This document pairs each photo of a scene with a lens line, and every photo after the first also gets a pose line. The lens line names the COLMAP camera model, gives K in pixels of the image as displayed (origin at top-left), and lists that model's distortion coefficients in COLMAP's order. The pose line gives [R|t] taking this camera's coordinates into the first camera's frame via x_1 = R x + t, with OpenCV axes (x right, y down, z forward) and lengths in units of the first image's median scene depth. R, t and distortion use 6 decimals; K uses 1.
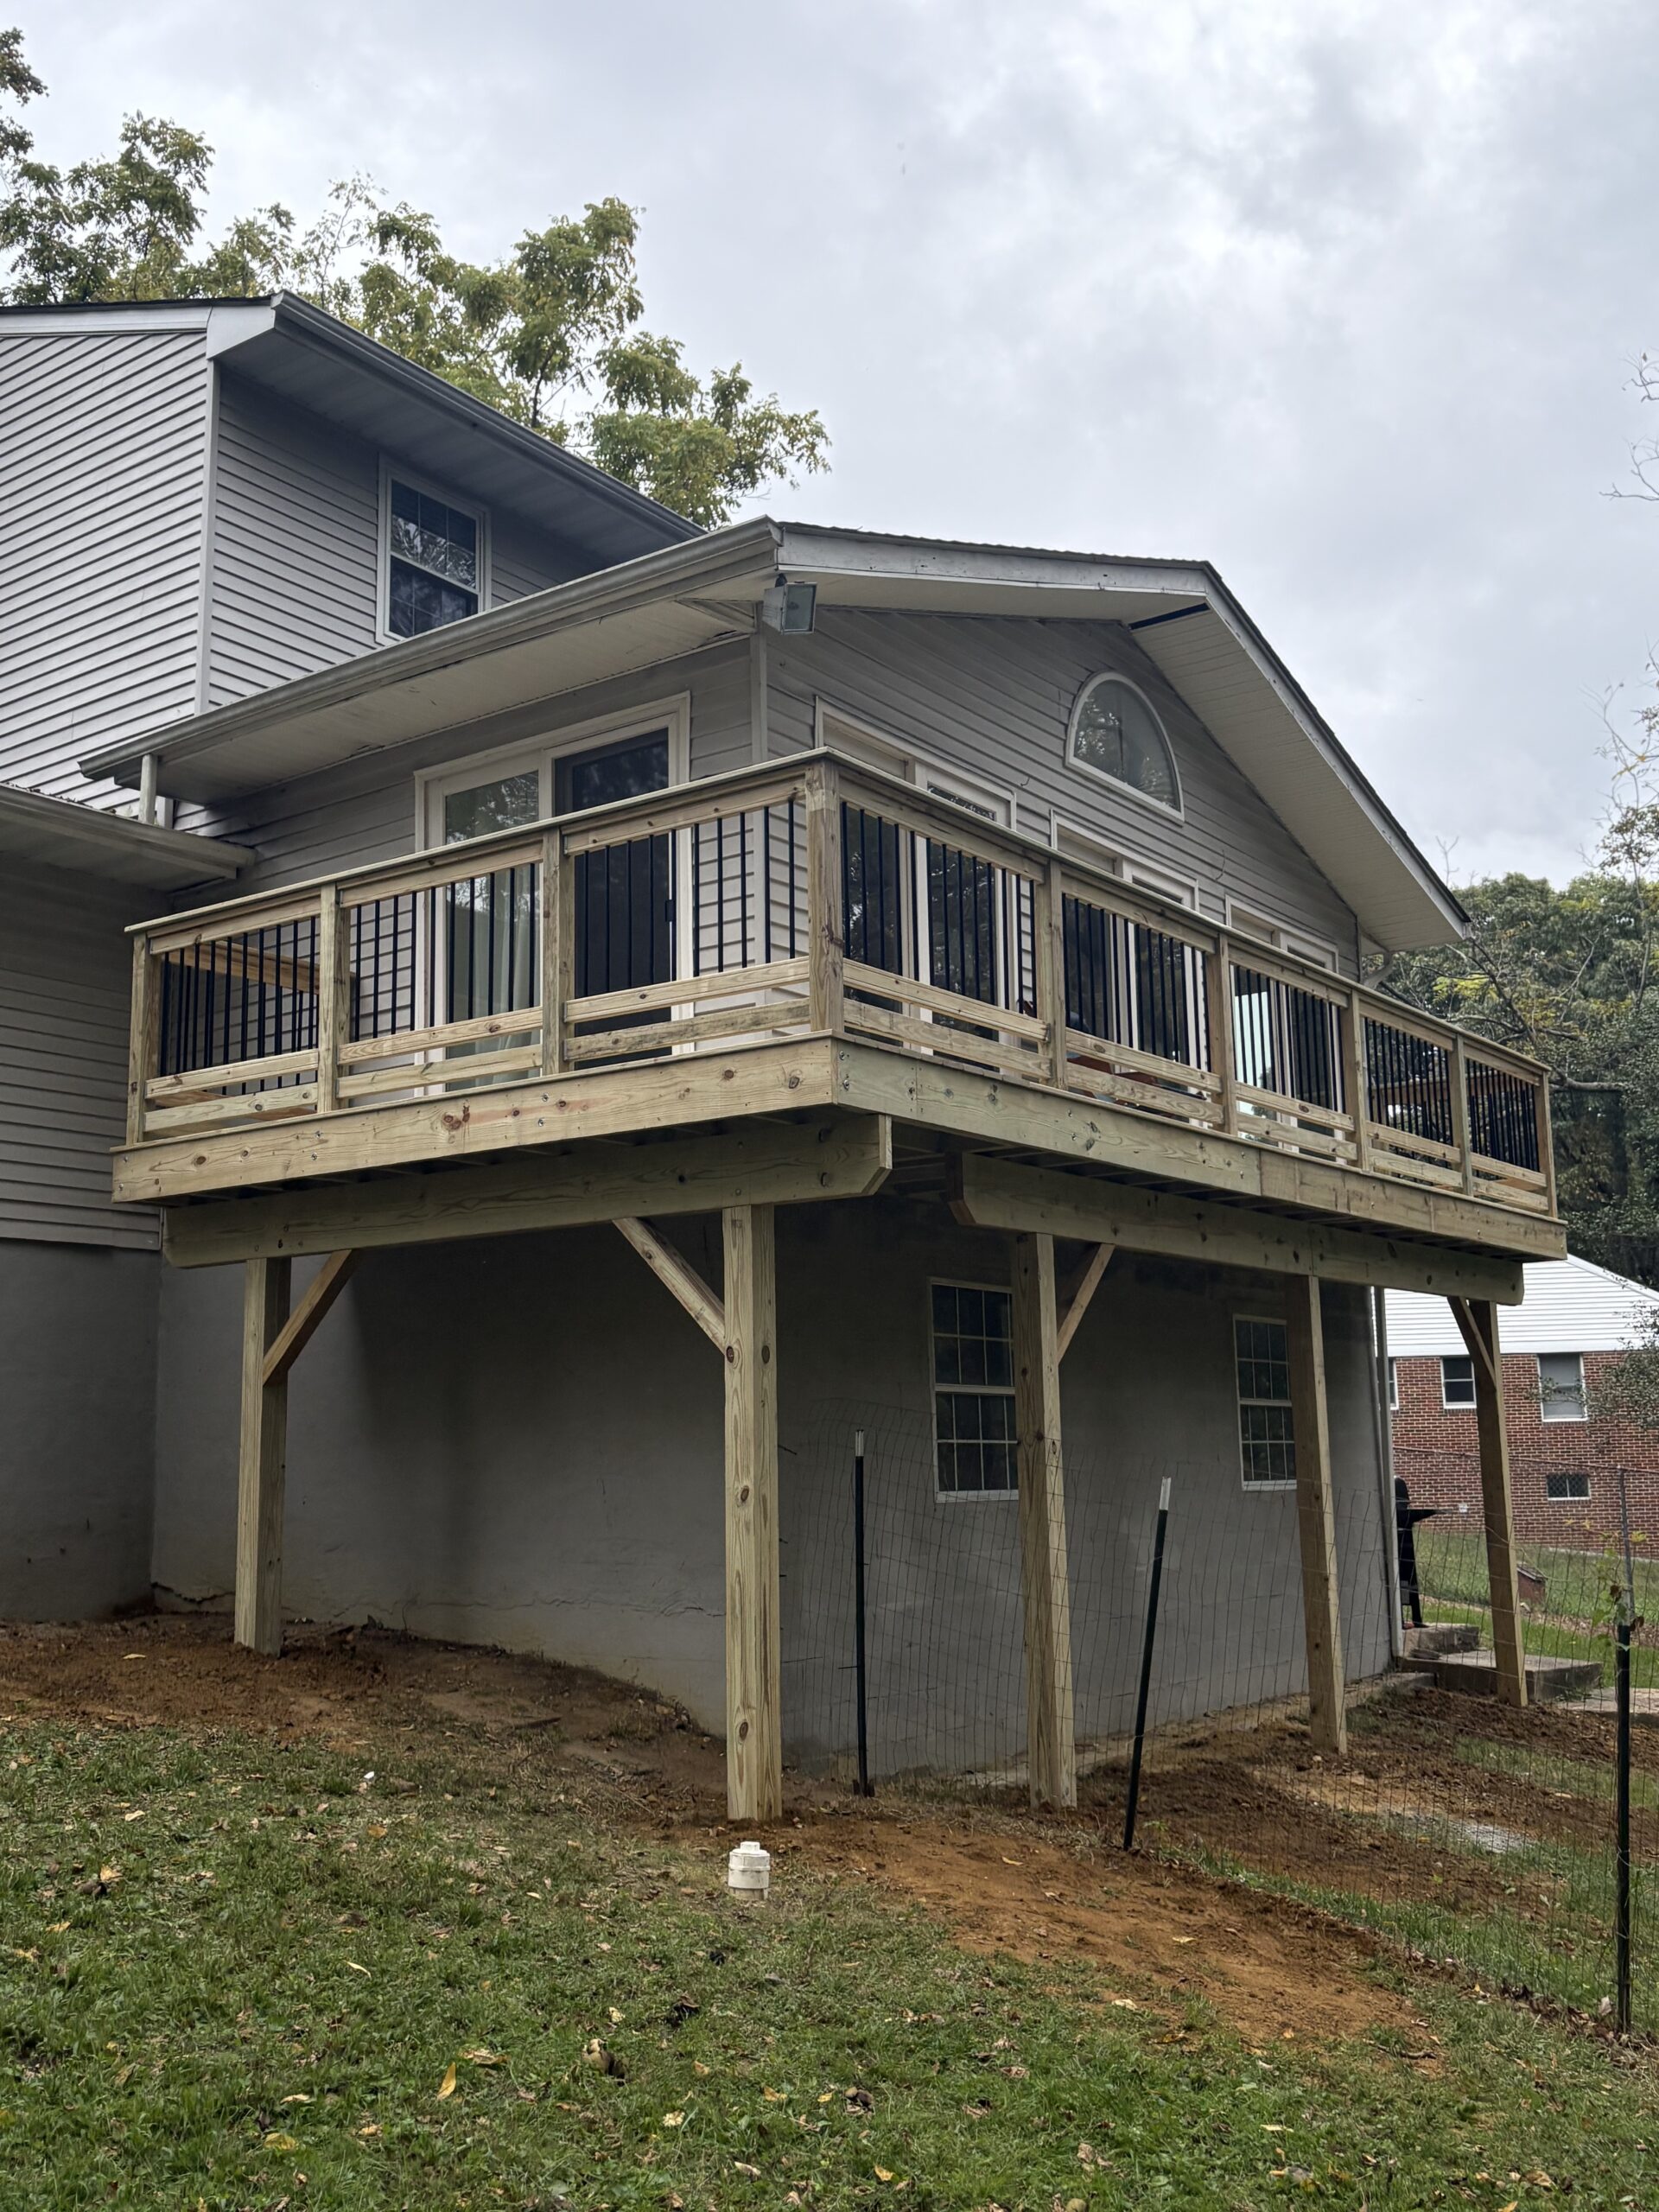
lens RADIAL K [[2068.1, 0, 834.5], [0, 2068.1, 1098.2], [0, 0, 1]] dist [0.023407, 0.000000]
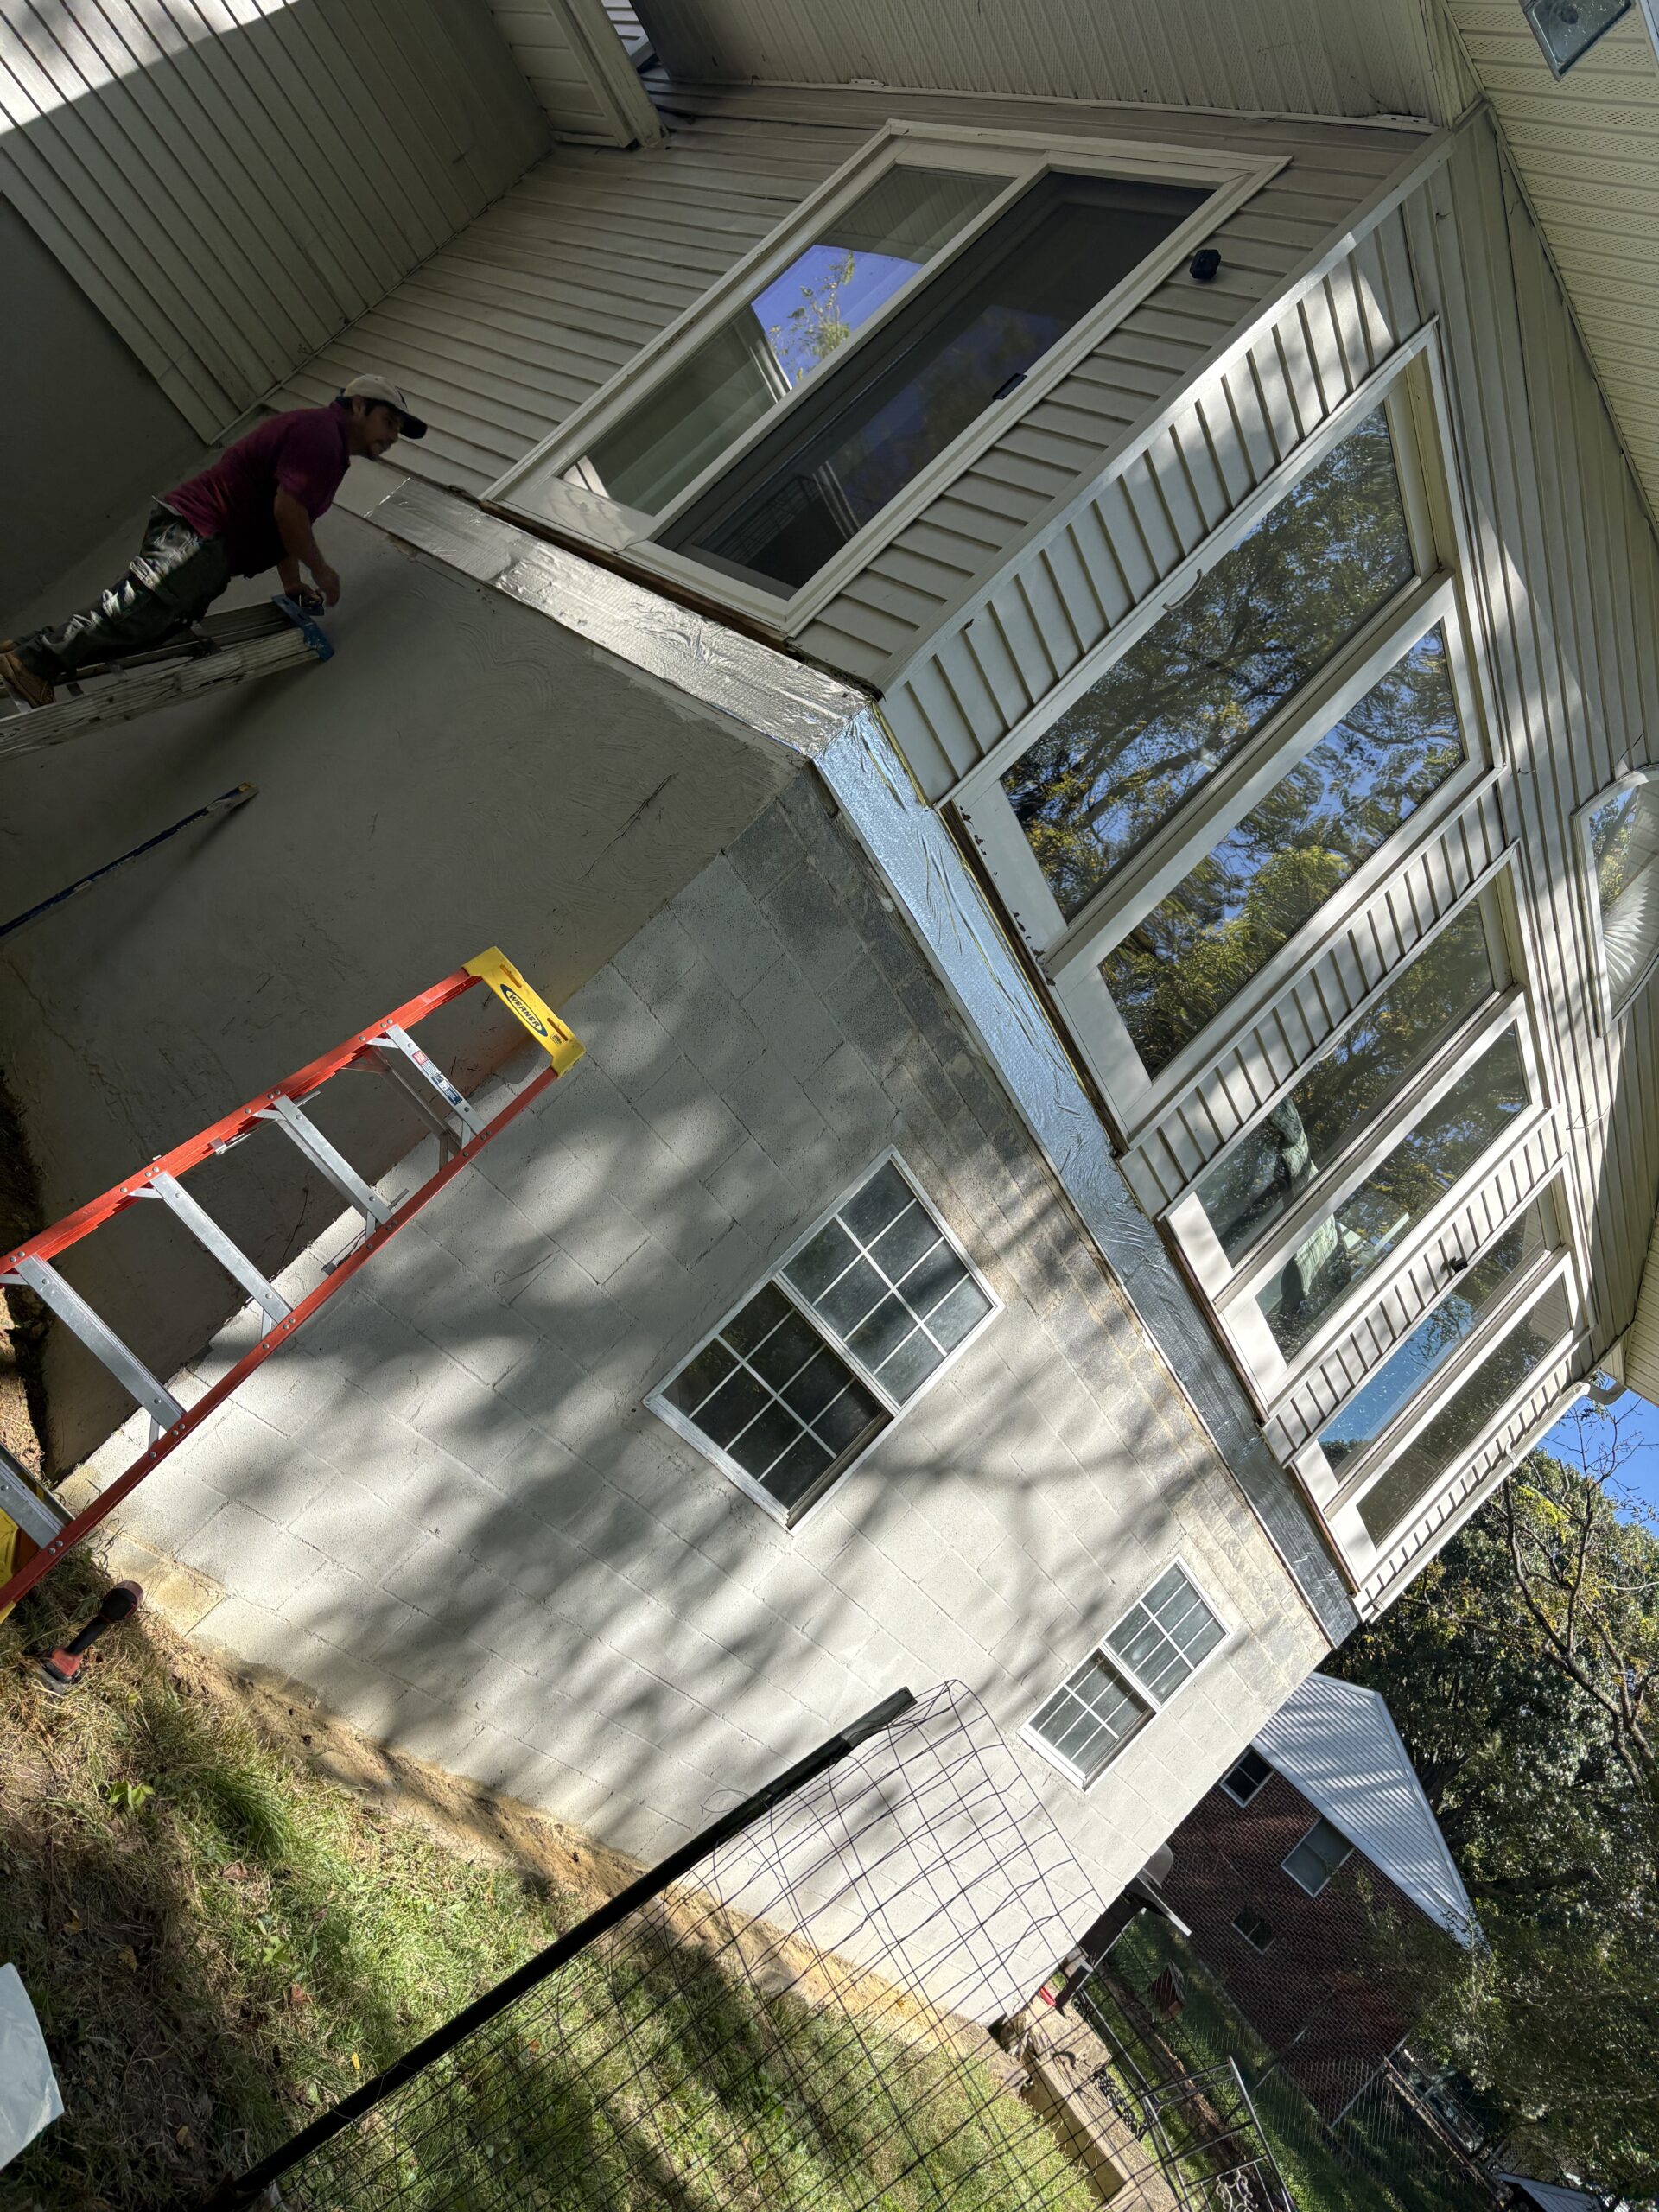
lens RADIAL K [[1657.9, 0, 839.4], [0, 1657.9, 1102.4], [0, 0, 1]] dist [0.052976, -0.046796]
pose [[0.705542, 0.699466, -0.113834, 0.084489], [-0.701946, 0.711847, 0.023365, 0.081373], [0.097375, 0.063420, 0.993225, 0.523529]]
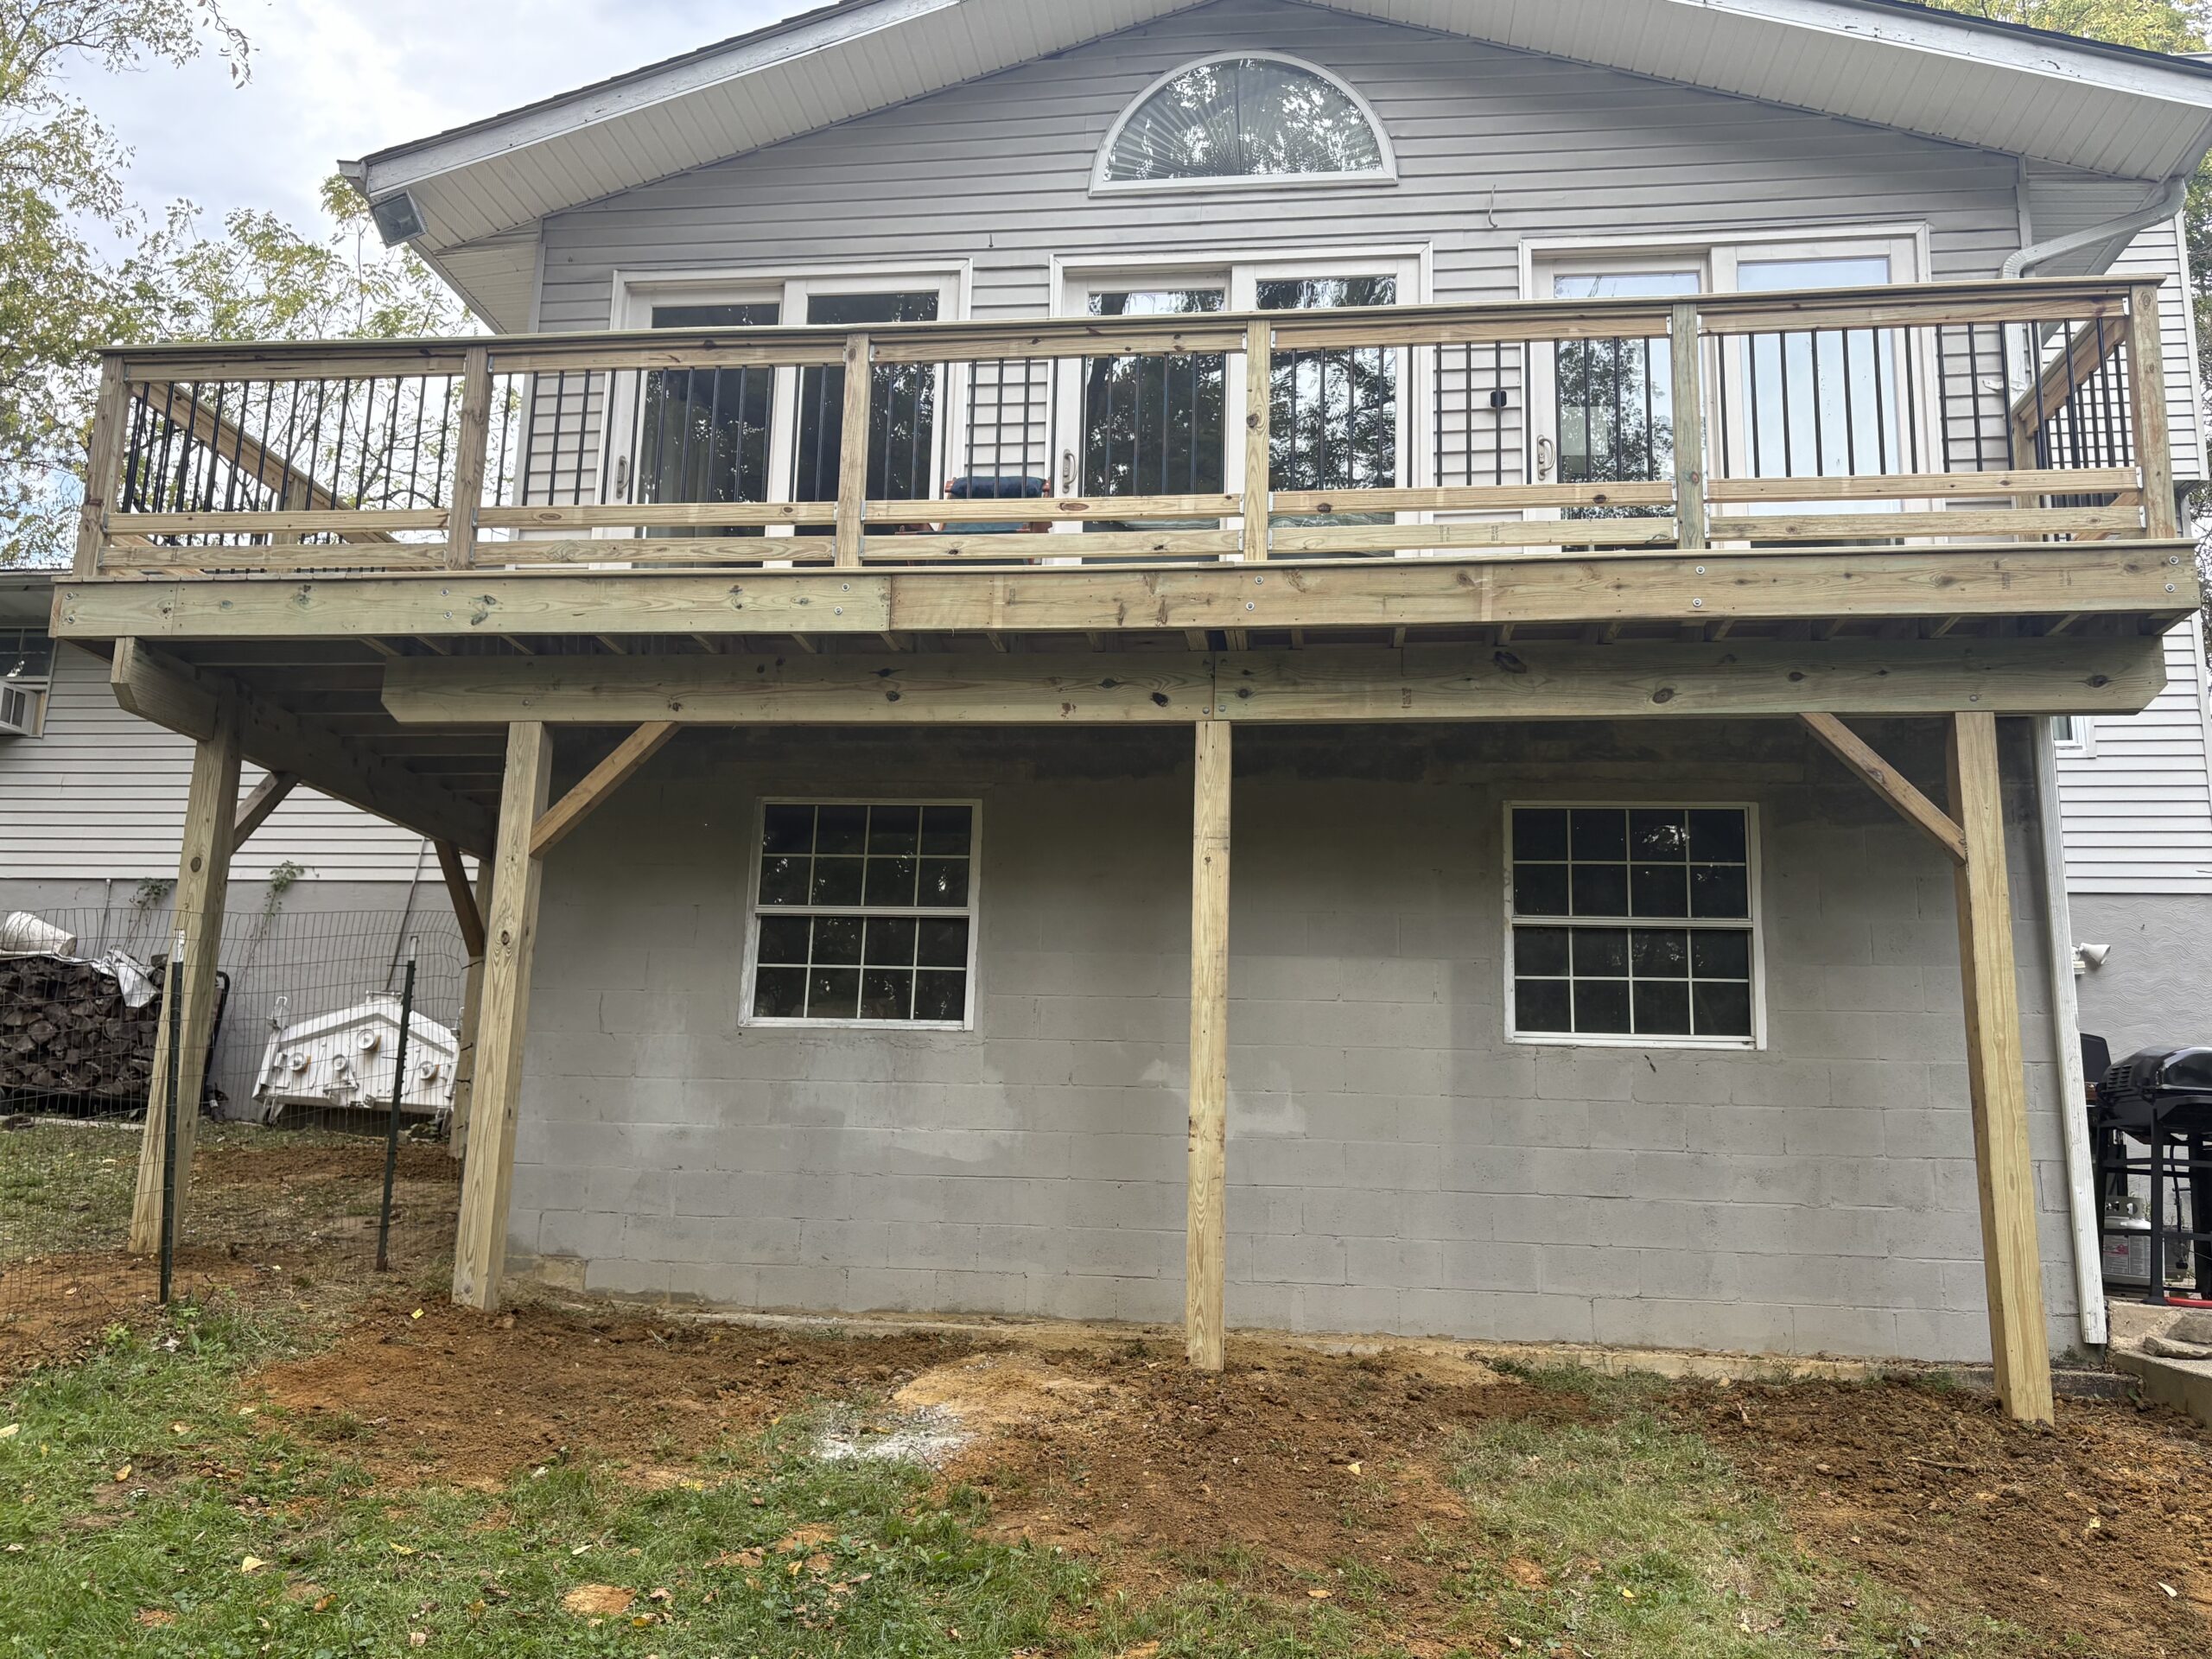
lens RADIAL K [[1810.9, 0, 1097.8], [0, 1810.9, 818.9], [0, 0, 1]] dist [0.025886, -0.013078]
pose [[0.484497, -0.148453, -0.862105, 0.889753], [0.114187, 0.987796, -0.105924, 0.215189], [0.867308, -0.047121, 0.495536, 0.755876]]
